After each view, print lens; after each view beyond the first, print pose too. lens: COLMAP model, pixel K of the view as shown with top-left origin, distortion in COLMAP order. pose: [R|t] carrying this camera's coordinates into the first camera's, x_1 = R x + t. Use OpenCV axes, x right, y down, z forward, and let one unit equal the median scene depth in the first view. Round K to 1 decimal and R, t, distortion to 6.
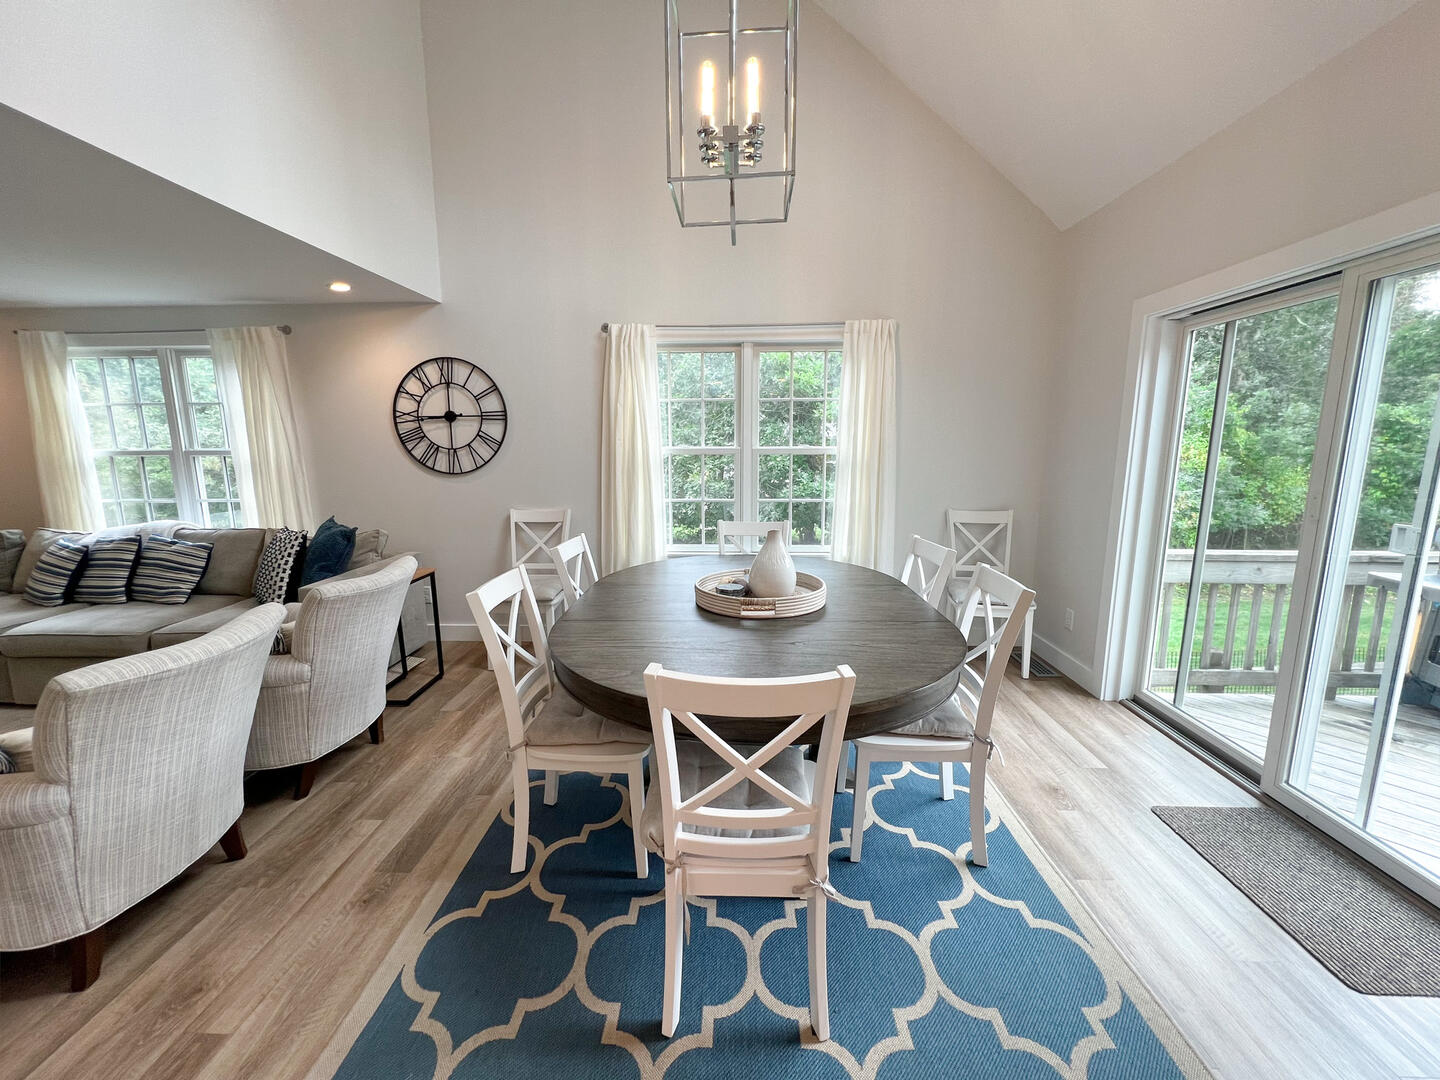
lens RADIAL K [[575.3, 0, 714.9], [0, 575.3, 535.0], [0, 0, 1]] dist [-0.004010, 0.000084]
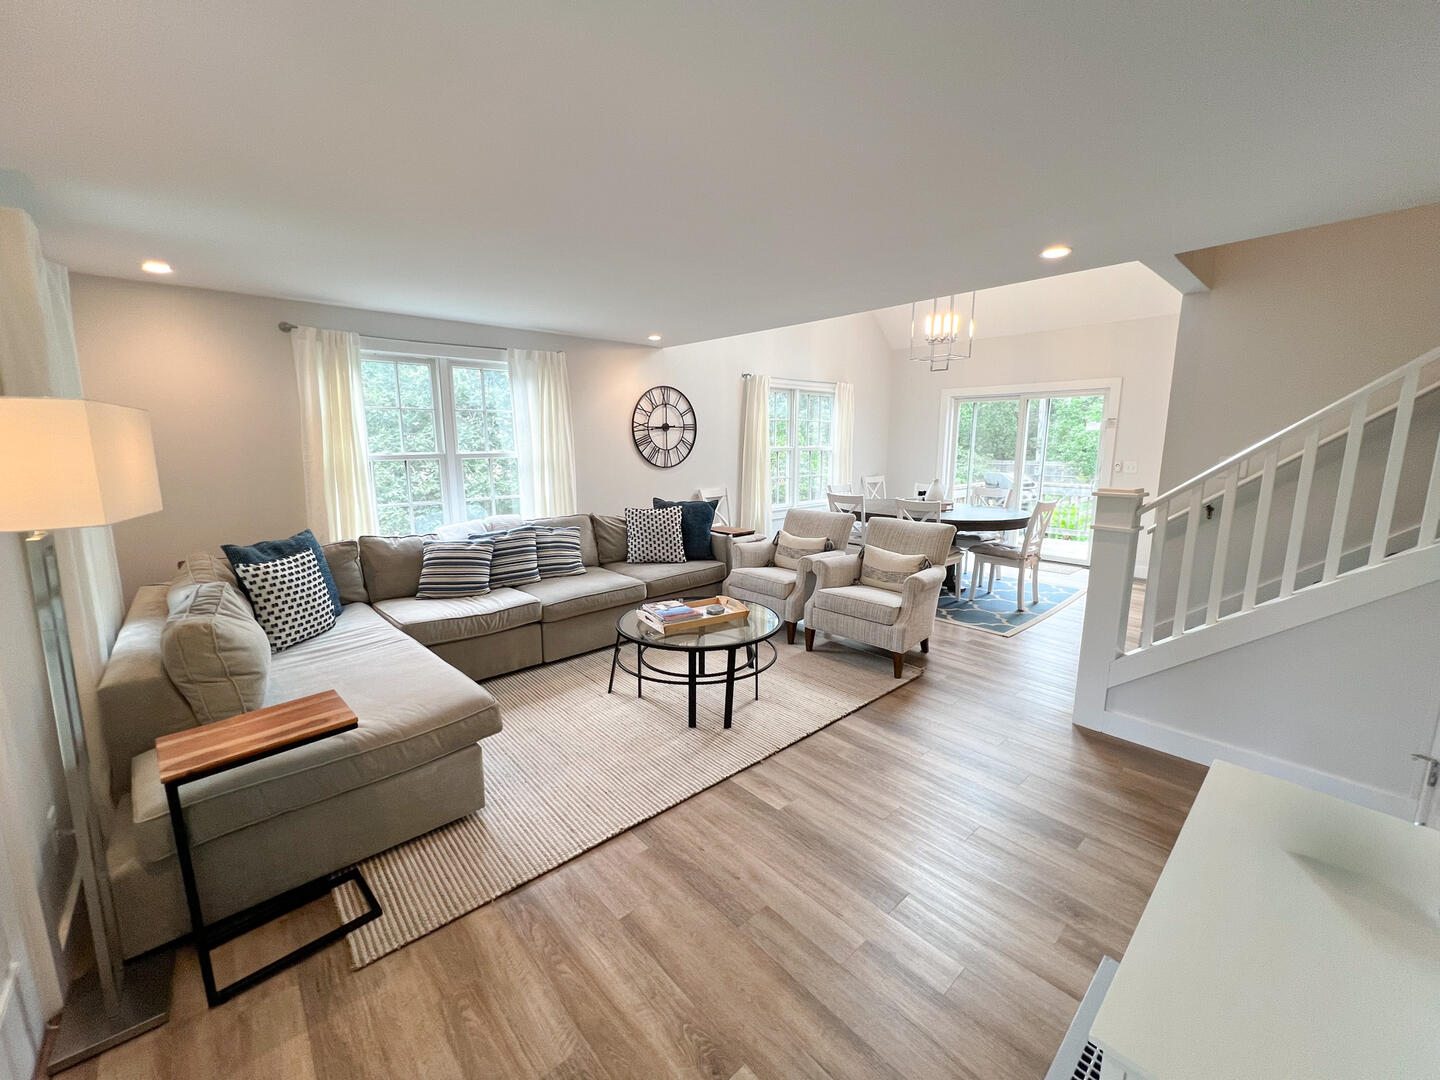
lens RADIAL K [[575.3, 0, 720.7], [0, 575.3, 532.2], [0, 0, 1]] dist [-0.004010, 0.000084]
pose [[0.711979, -0.110715, 0.693418, -1.381415], [0.112155, 0.992745, 0.043350, 0.006297], [-0.693186, 0.046906, 0.719231, -0.109119]]
